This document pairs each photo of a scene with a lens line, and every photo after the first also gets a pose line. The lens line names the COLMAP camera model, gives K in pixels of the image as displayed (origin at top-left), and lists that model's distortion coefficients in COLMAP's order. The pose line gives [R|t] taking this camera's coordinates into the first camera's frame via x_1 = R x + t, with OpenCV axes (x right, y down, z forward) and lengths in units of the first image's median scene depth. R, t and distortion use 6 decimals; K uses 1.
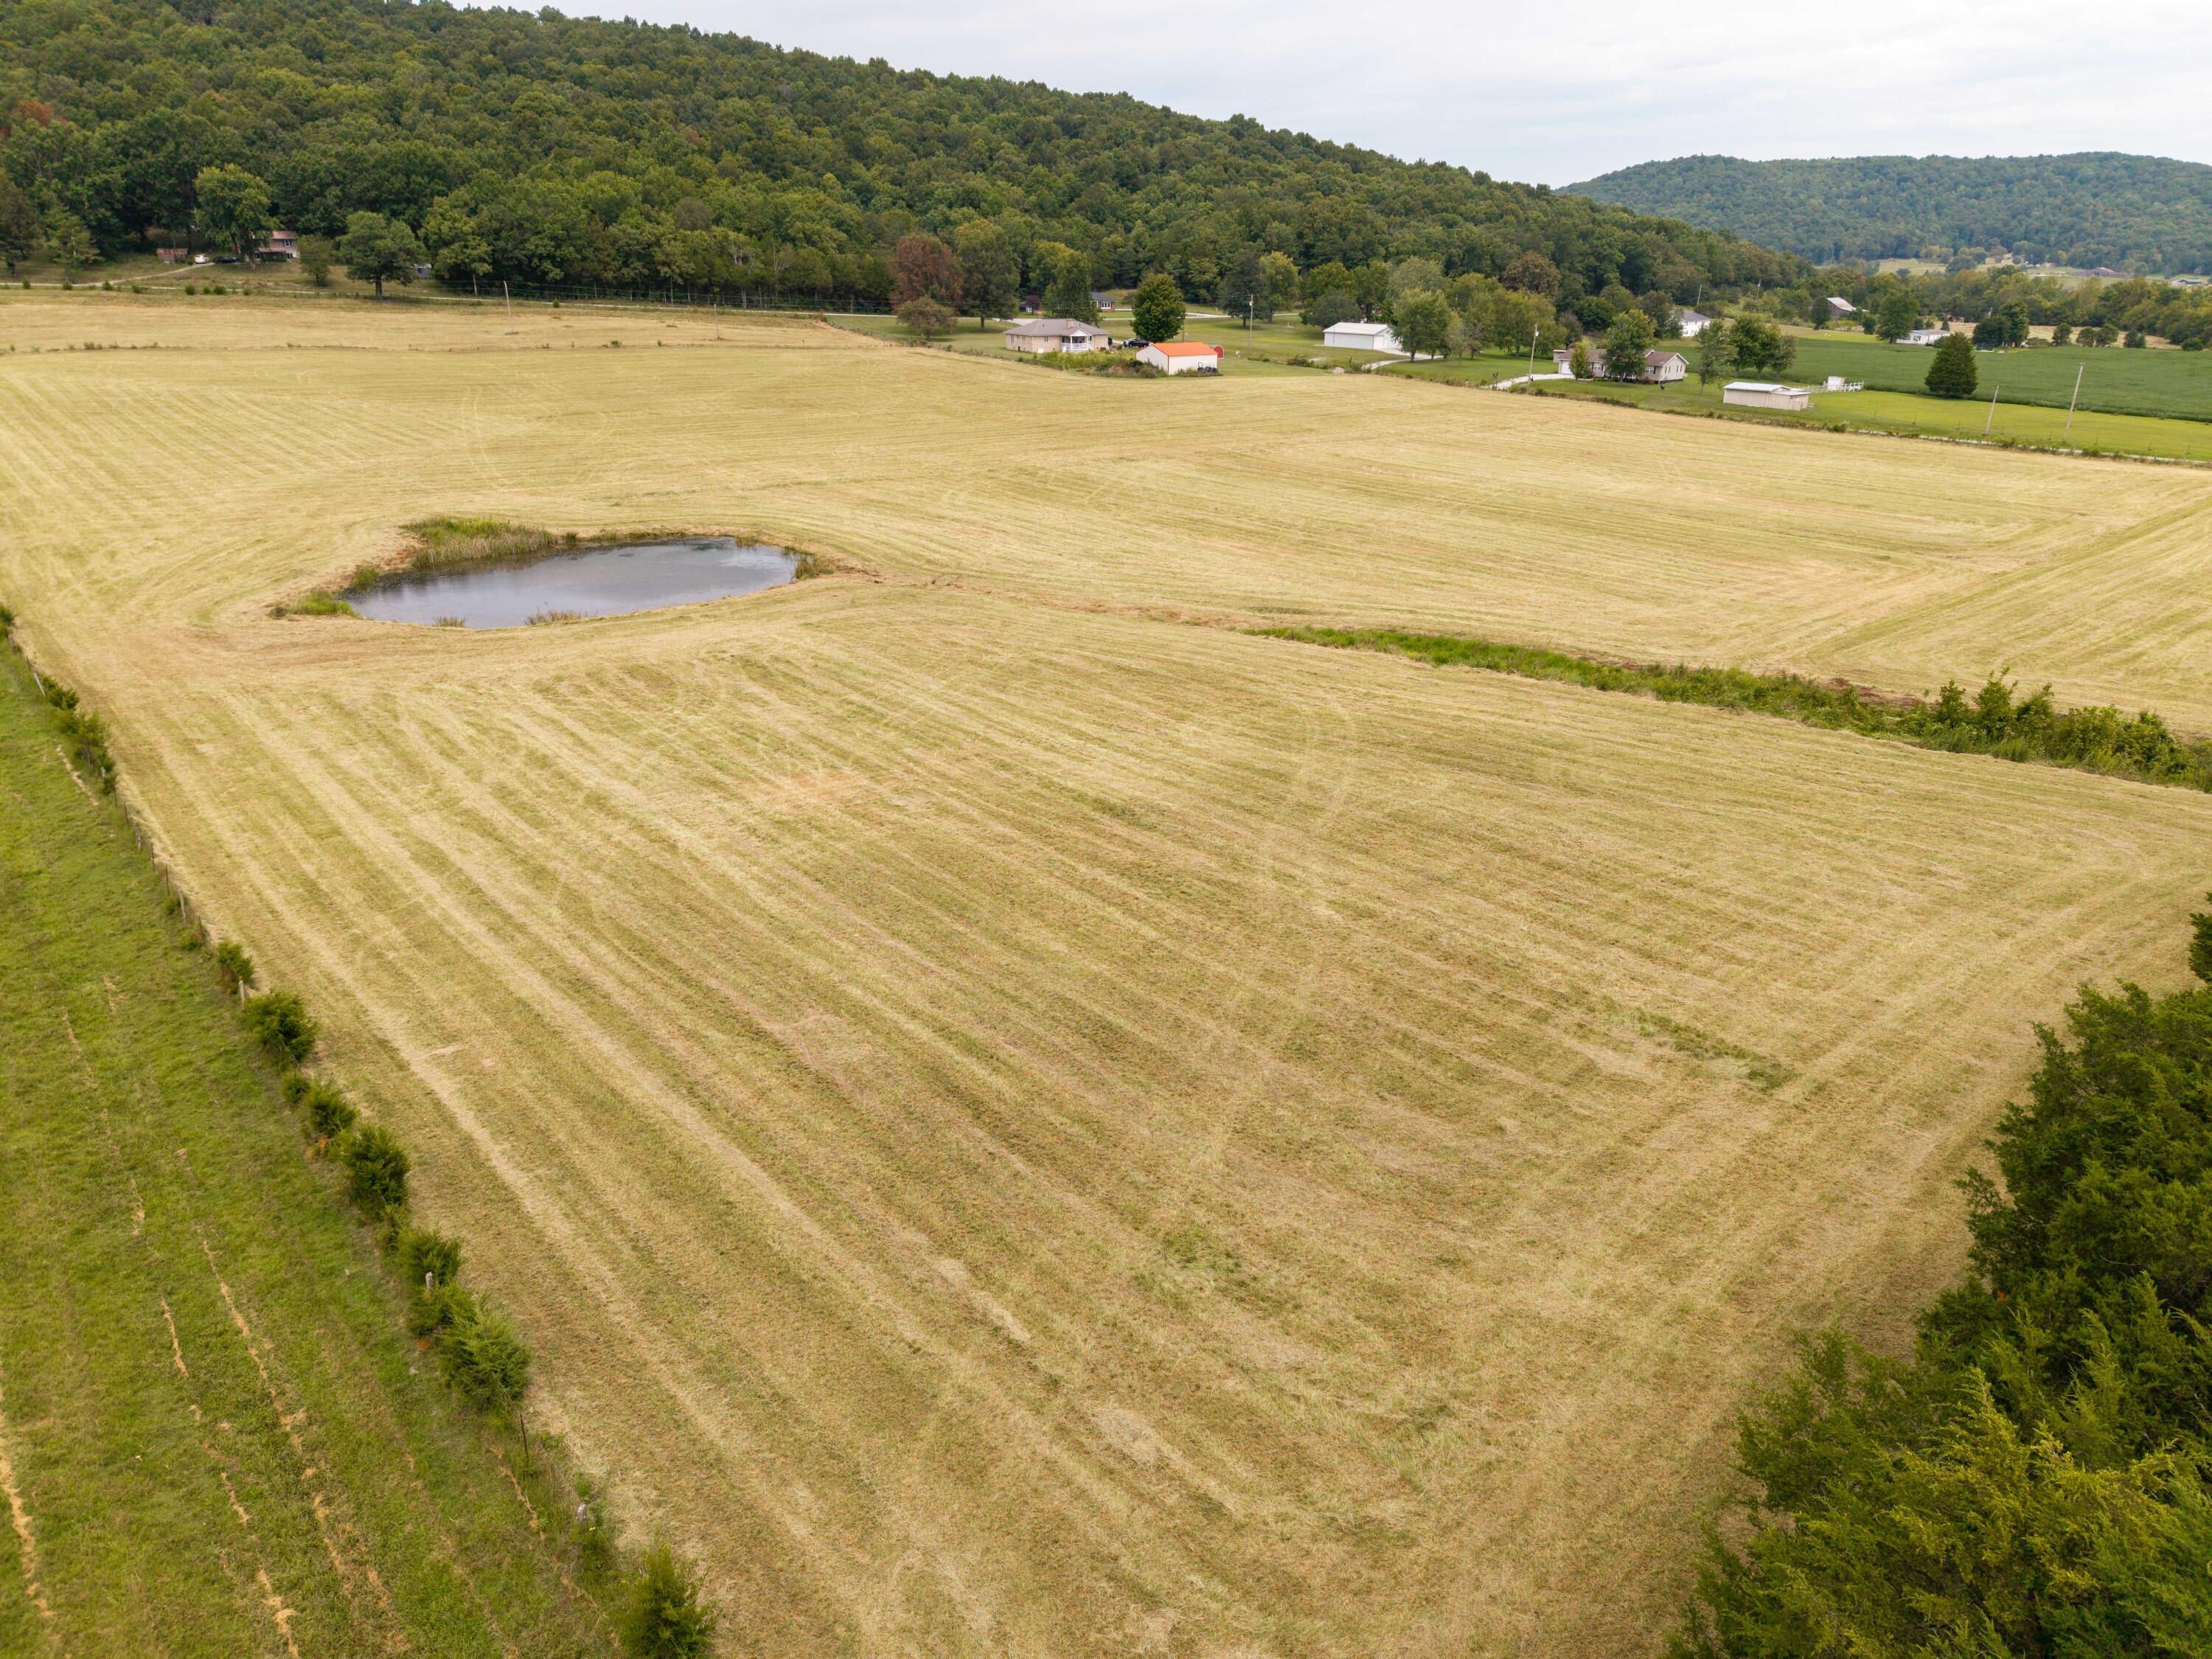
lens RADIAL K [[1551.2, 0, 1106.0], [0, 1551.2, 829.5], [0, 0, 1]] dist [-0.000679, -0.003009]
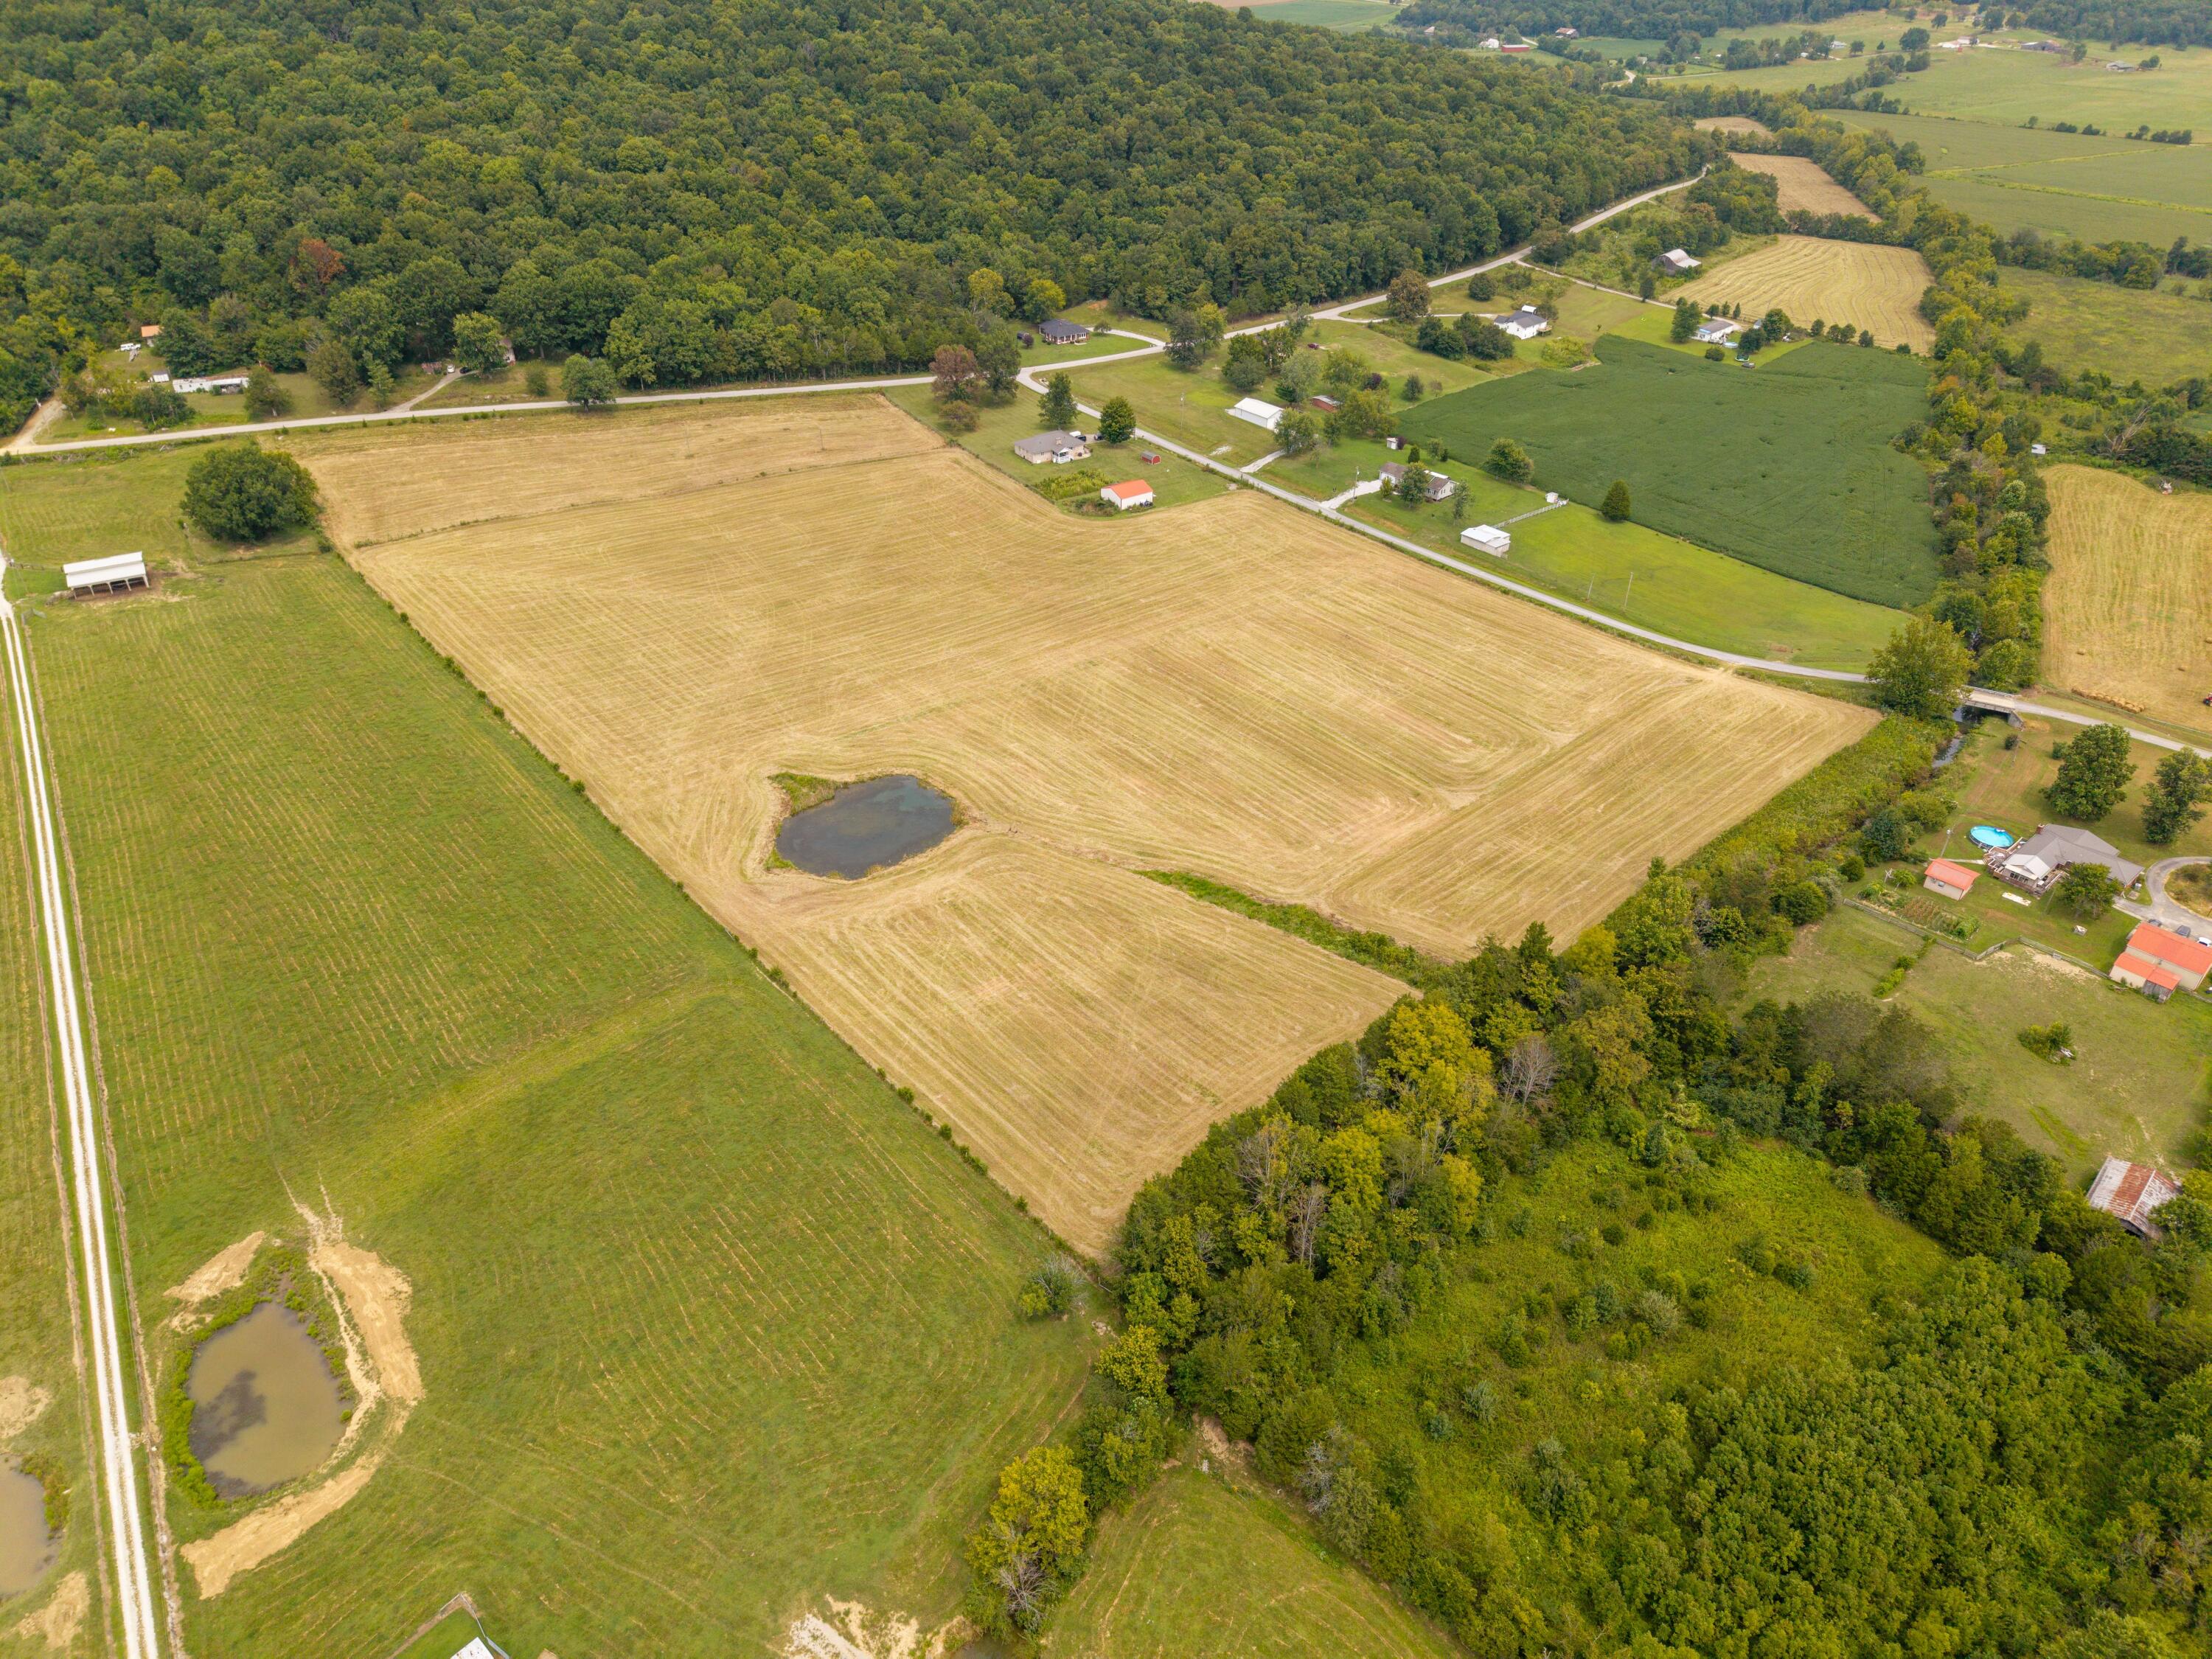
lens RADIAL K [[1551.2, 0, 1106.0], [0, 1551.2, 829.5], [0, 0, 1]] dist [-0.000679, -0.003009]
pose [[0.999935, -0.006580, 0.009326, 0.007806], [0.004666, 0.981352, 0.192165, -0.280898], [-0.010416, -0.192109, 0.981318, -0.626839]]
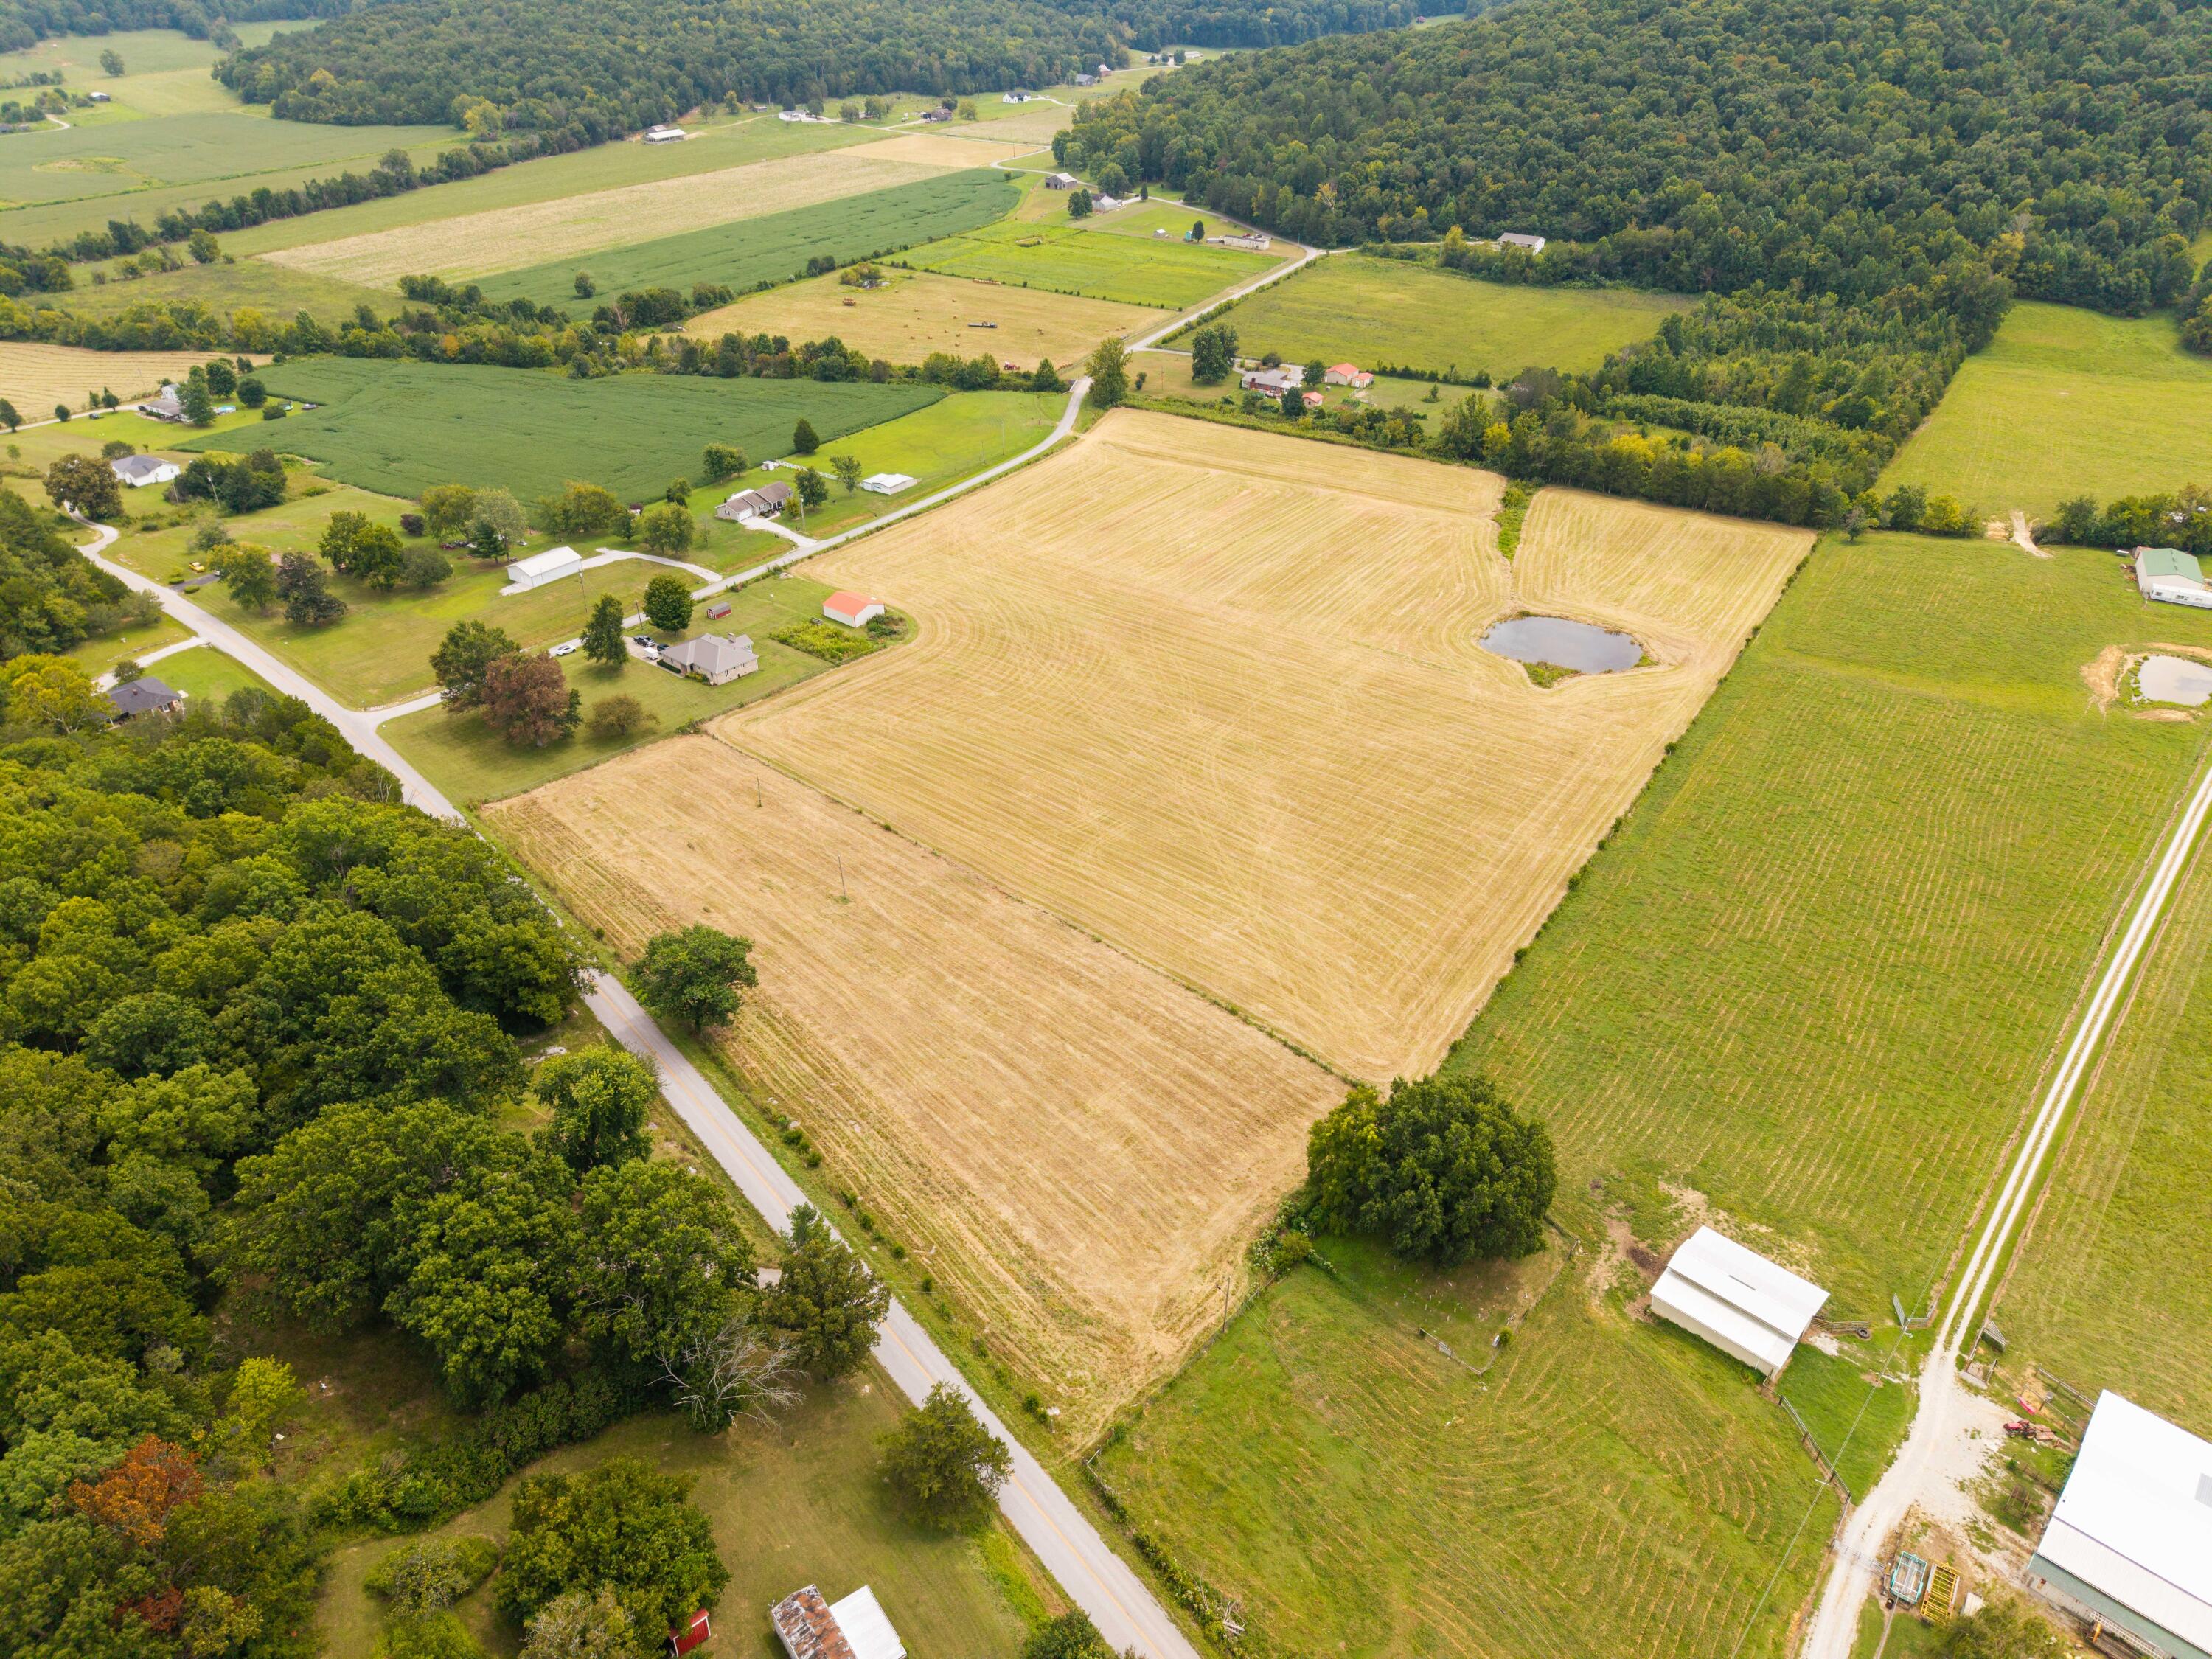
lens RADIAL K [[1551.2, 0, 1106.0], [0, 1551.2, 829.5], [0, 0, 1]] dist [-0.000679, -0.003009]
pose [[-0.305698, -0.505372, 0.806938, -1.229755], [0.333916, 0.736776, 0.587930, -0.902743], [-0.891655, 0.449178, -0.056479, 0.969245]]
